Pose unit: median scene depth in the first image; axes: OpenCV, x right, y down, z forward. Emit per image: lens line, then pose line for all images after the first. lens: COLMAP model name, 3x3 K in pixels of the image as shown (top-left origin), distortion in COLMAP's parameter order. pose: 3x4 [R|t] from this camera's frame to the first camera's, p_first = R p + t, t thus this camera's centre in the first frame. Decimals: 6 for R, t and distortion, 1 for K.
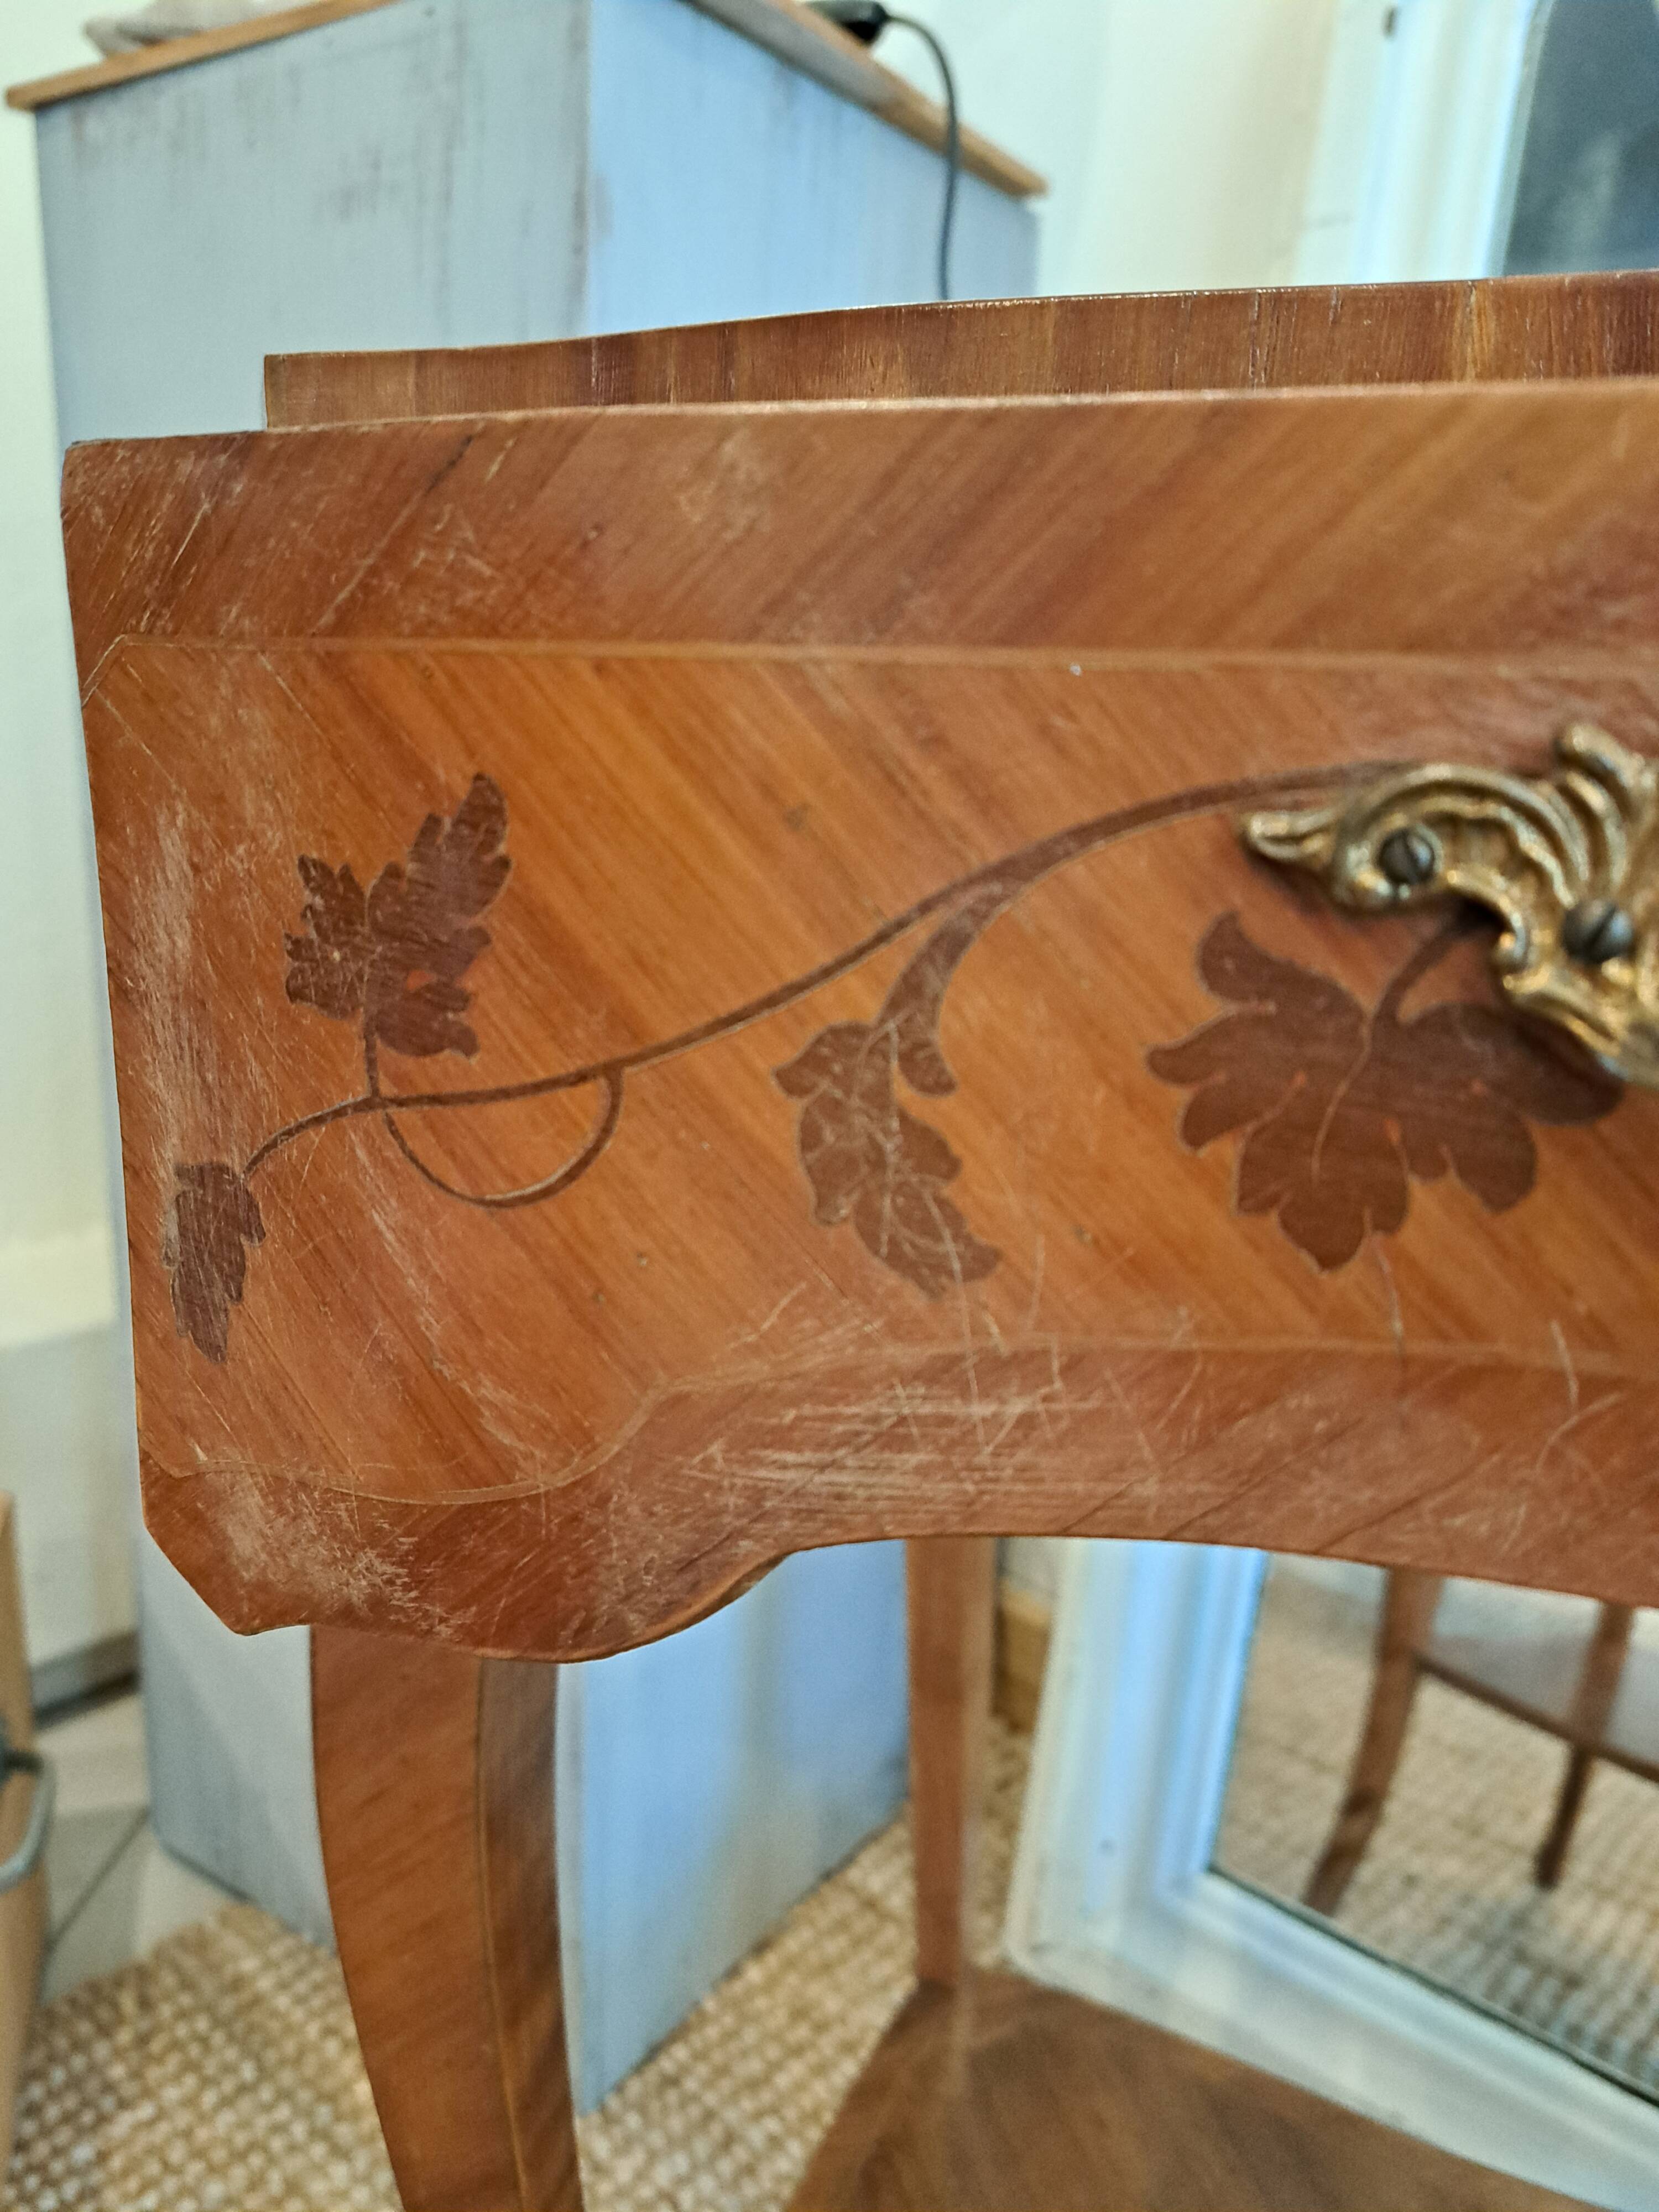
lens RADIAL K [[1615.2, 0, 817.2], [0, 1615.2, 1105.4], [0, 0, 1]] dist [0.052421, -0.069220]
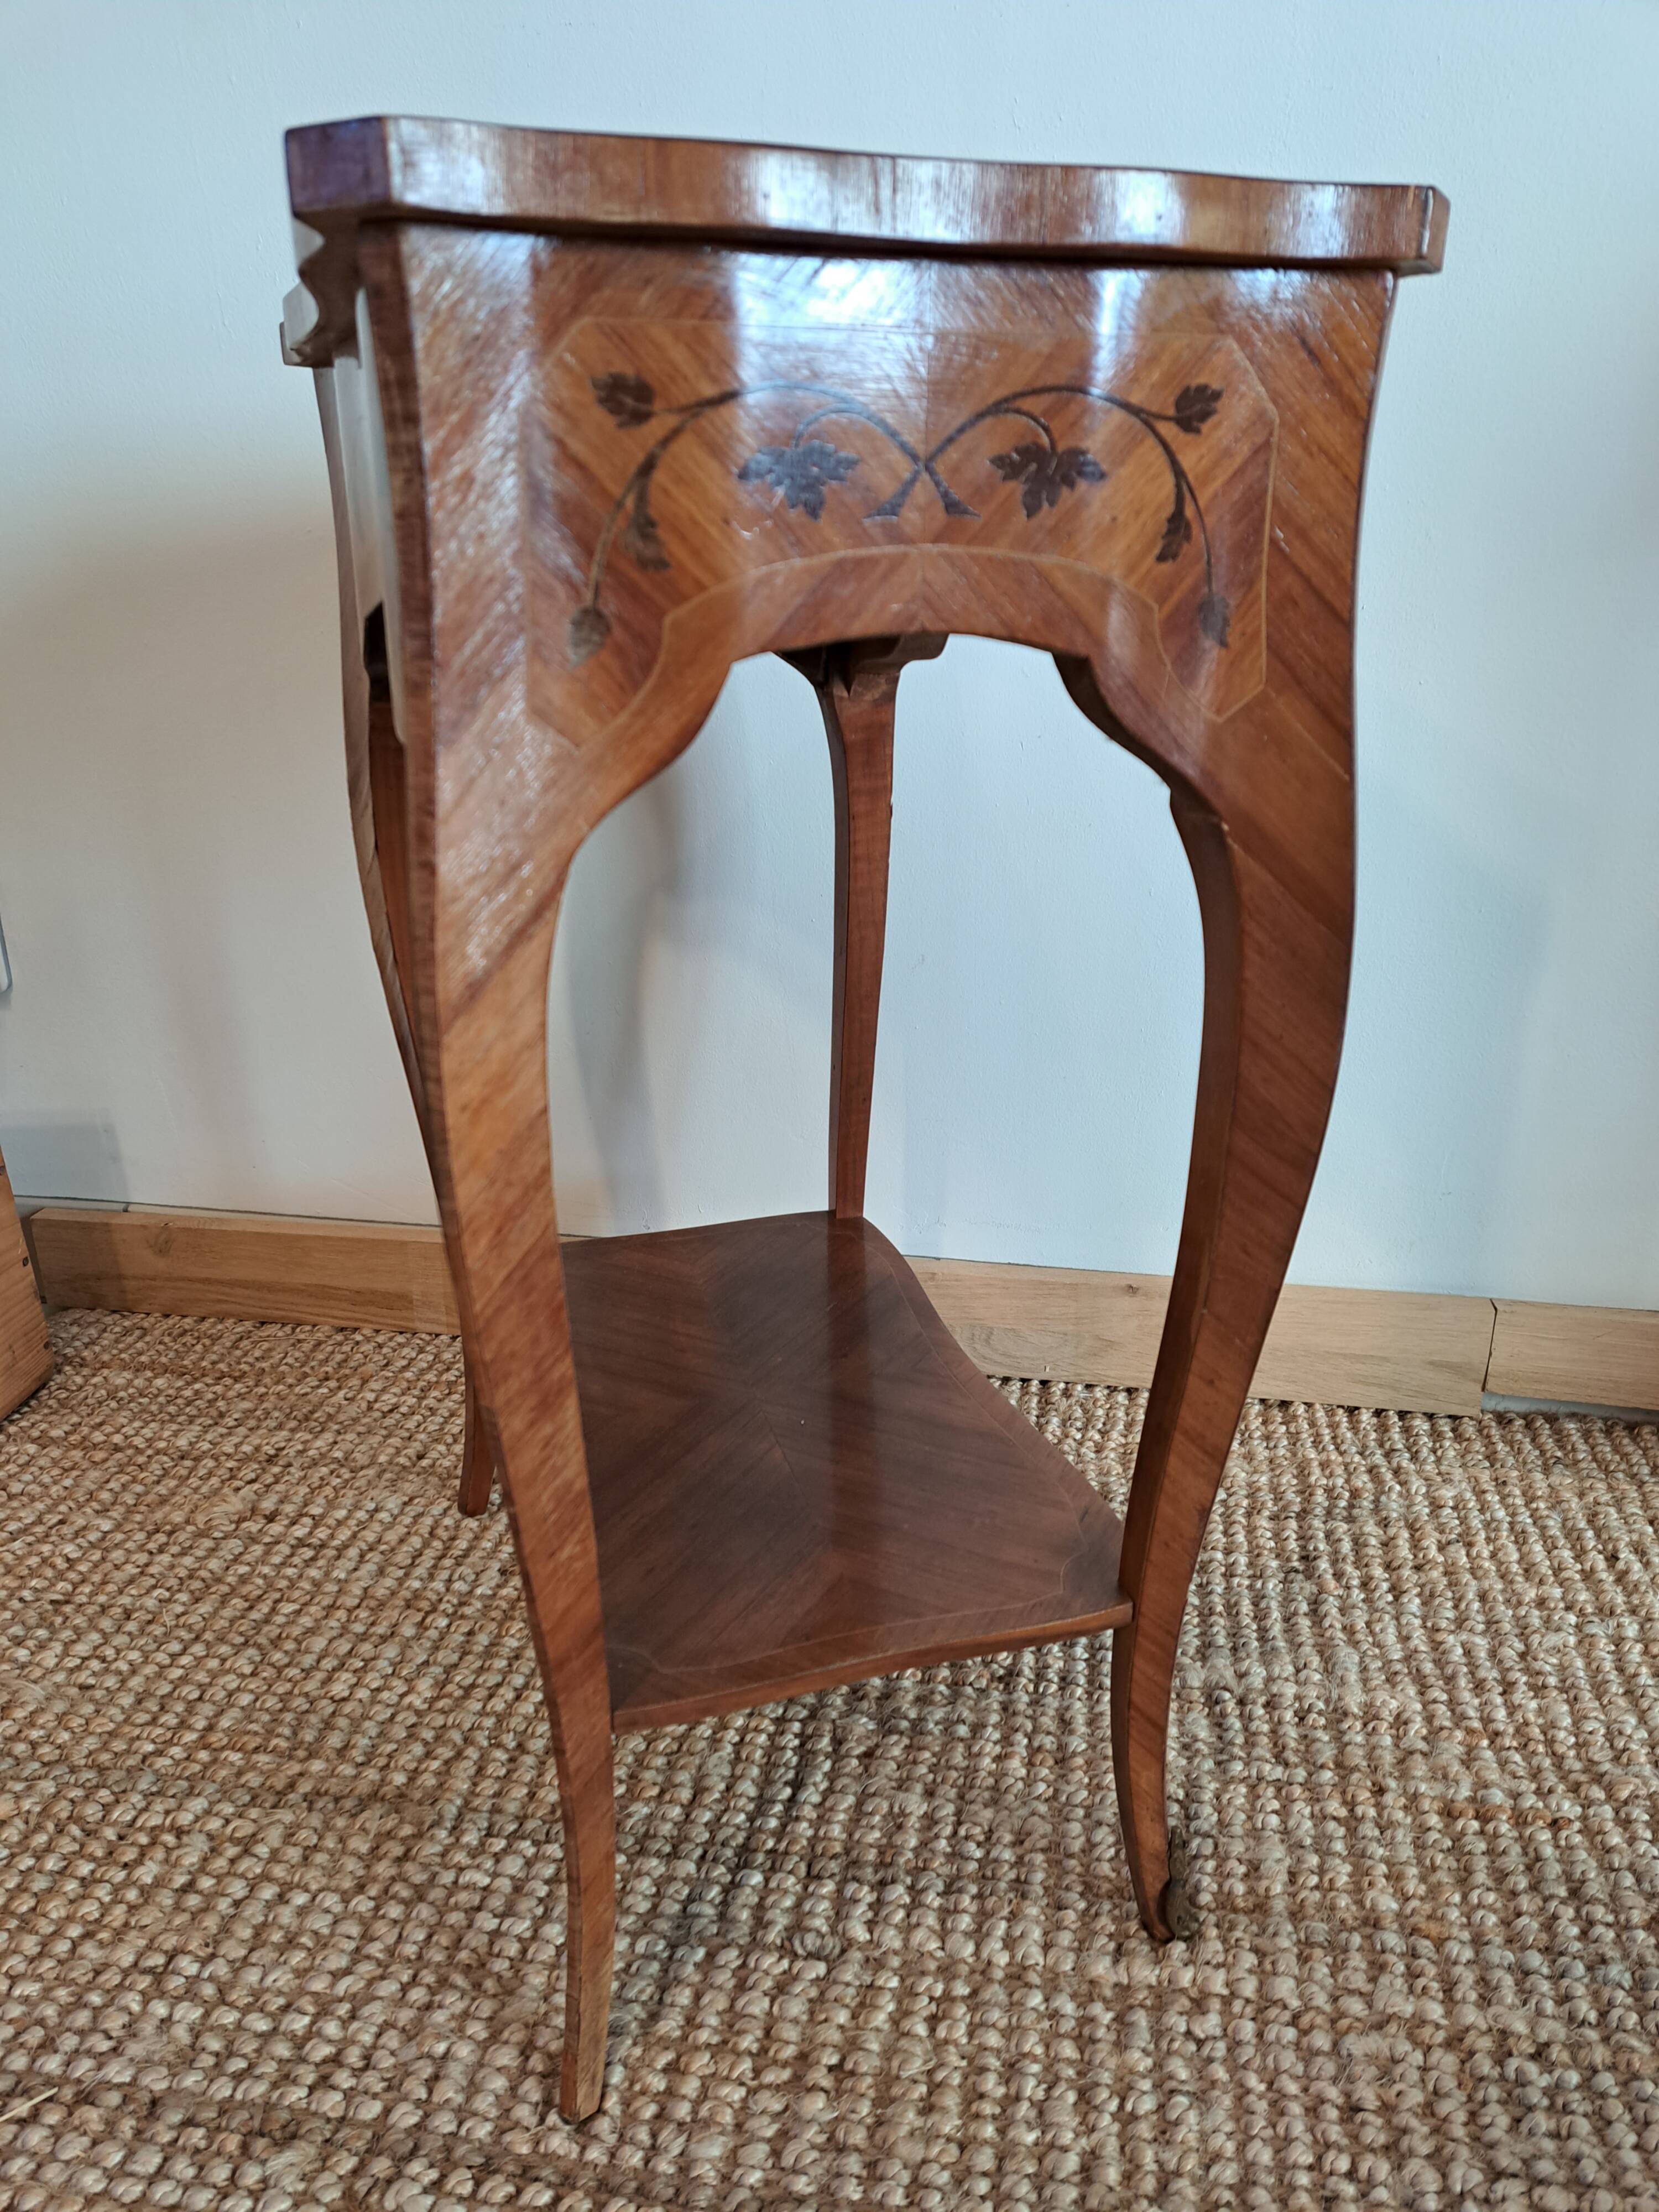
lens RADIAL K [[1593.7, 0, 841.0], [0, 1593.7, 1120.7], [0, 0, 1]] dist [0.049209, -0.052821]
pose [[0.825429, -0.235906, 0.512849, -0.611958], [0.170090, 0.970208, 0.172528, 0.548701], [-0.538271, -0.055179, 0.840963, -1.431225]]
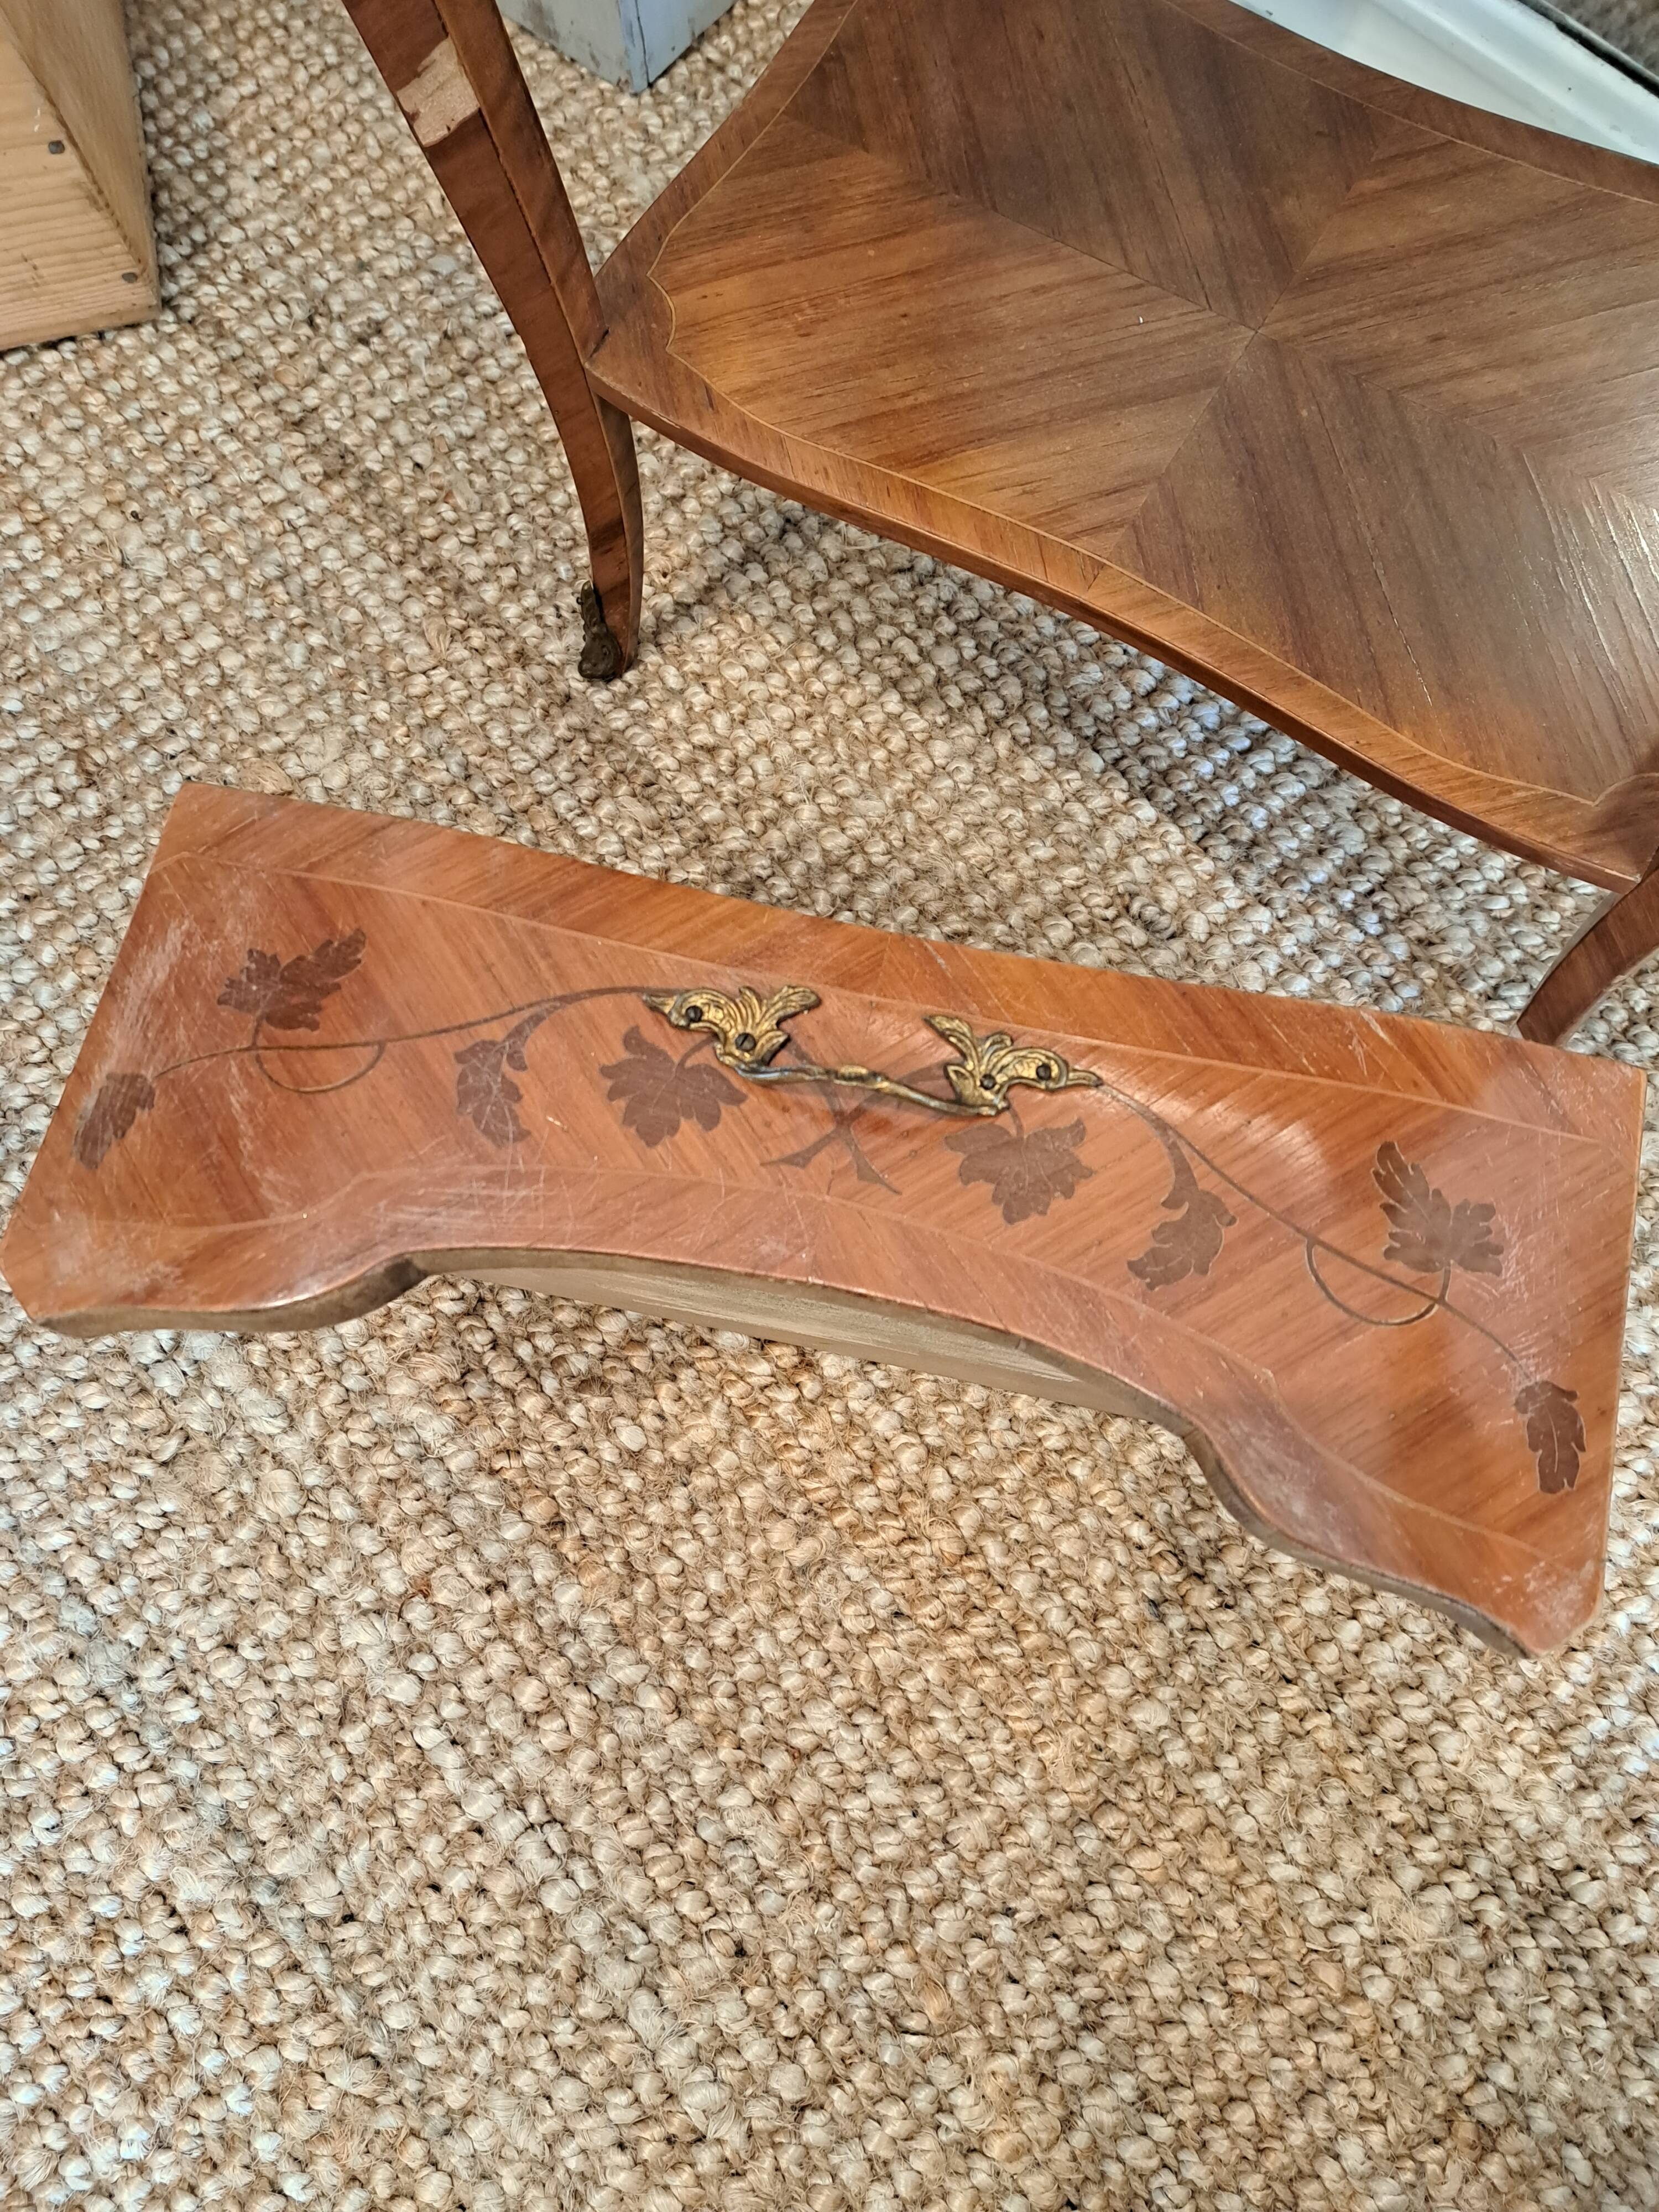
lens RADIAL K [[1615.2, 0, 858.2], [0, 1615.2, 1113.4], [0, 0, 1]] dist [0.052421, -0.069220]
pose [[0.995502, 0.054366, -0.077584, 0.527708], [0.037895, 0.522059, 0.852067, 0.195782], [0.086827, -0.851175, 0.517650, -0.581463]]
